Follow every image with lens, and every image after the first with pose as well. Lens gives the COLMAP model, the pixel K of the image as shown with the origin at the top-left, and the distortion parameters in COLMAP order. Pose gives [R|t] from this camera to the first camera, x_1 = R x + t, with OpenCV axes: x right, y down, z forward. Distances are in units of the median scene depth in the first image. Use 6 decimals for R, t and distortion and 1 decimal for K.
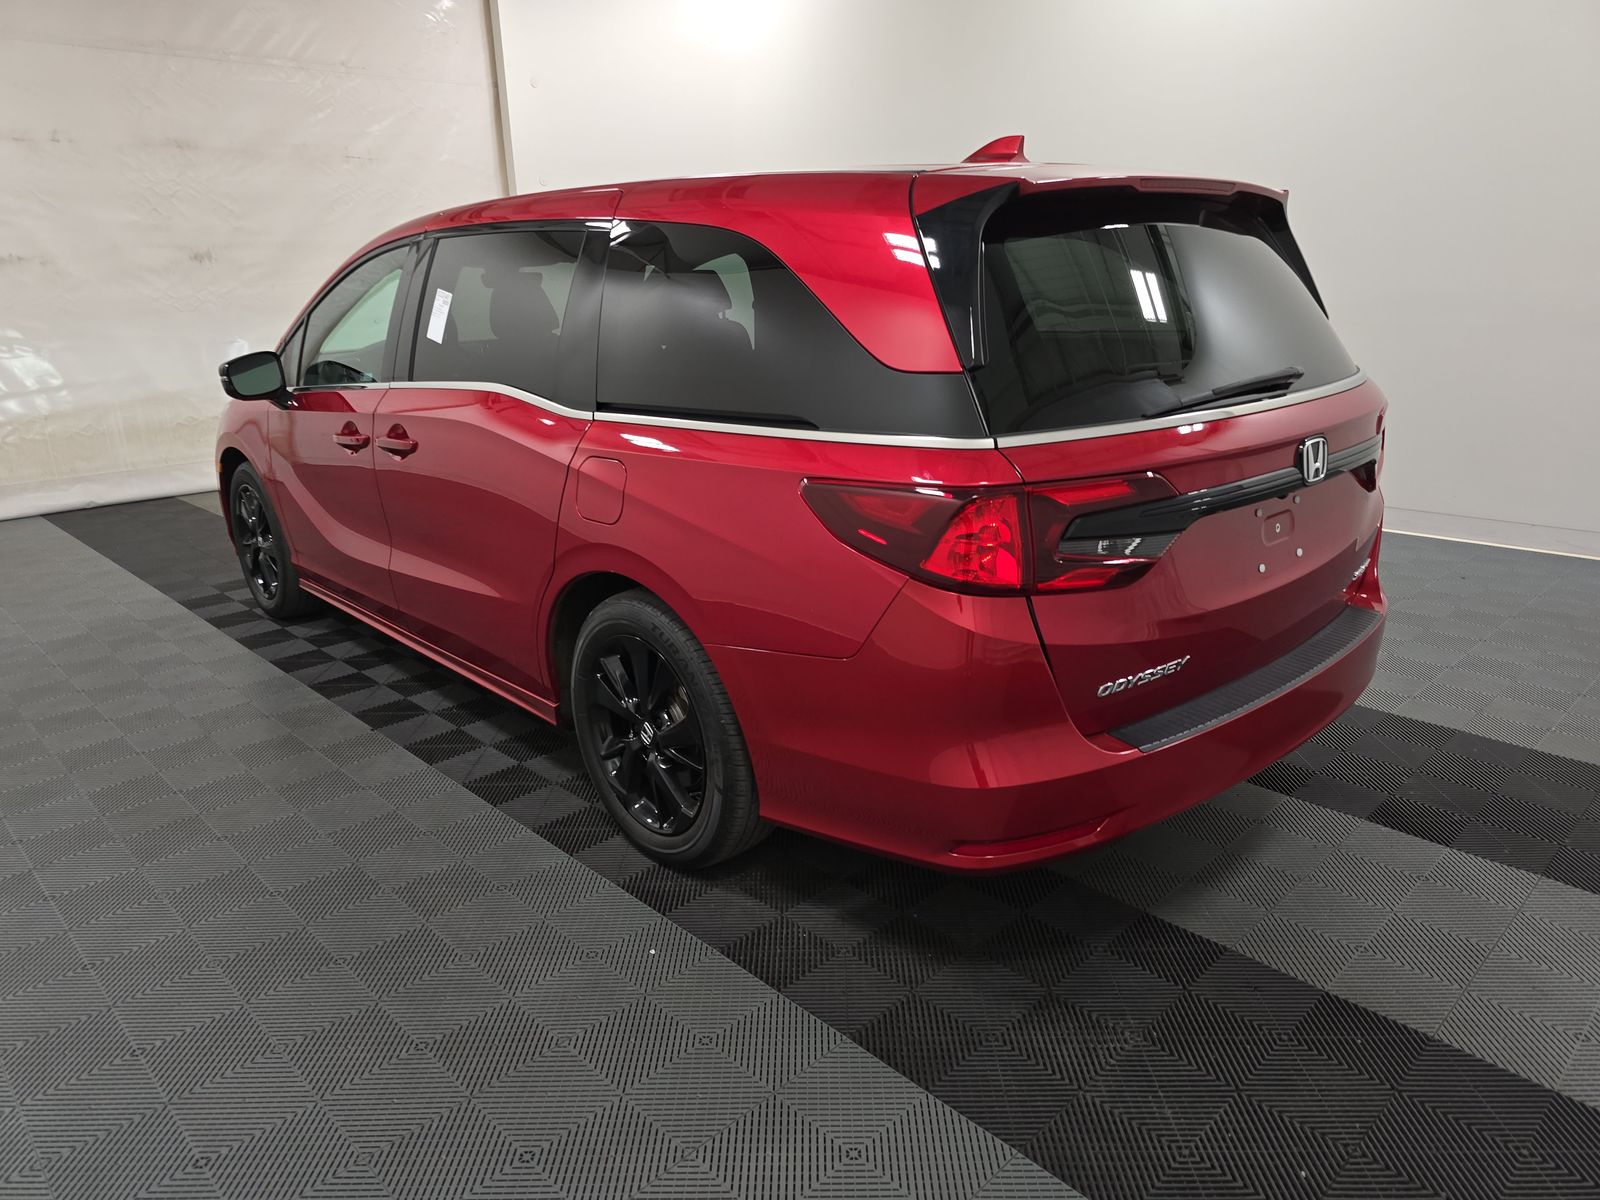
lens RADIAL K [[1081.1, 0, 800.0], [0, 1081.1, 600.0], [0, 0, 1]] dist [0.028008, -0.028681]
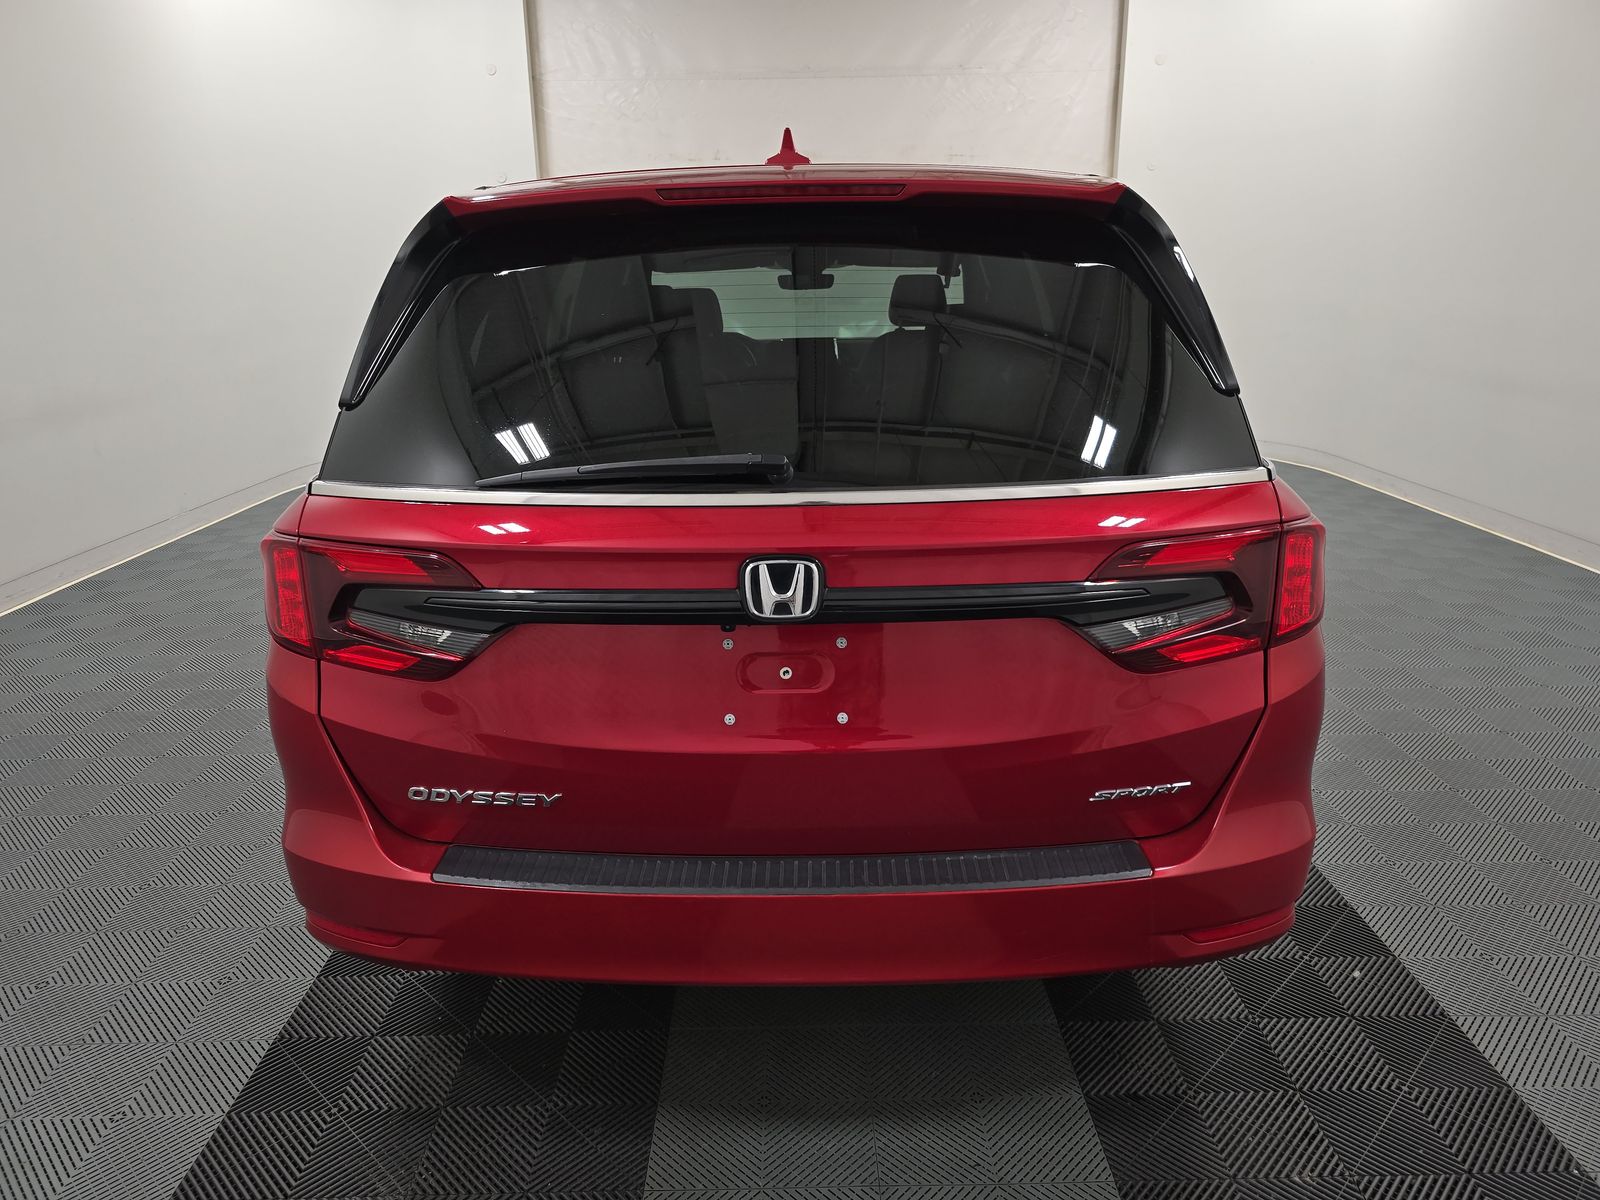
lens RADIAL K [[1081.1, 0, 800.0], [0, 1081.1, 600.0], [0, 0, 1]] dist [0.028008, -0.028681]
pose [[0.726803, 0.210200, -0.653891, 0.935041], [-0.201931, 0.975340, 0.089086, -0.185672], [0.656491, 0.067293, 0.751326, 0.490927]]
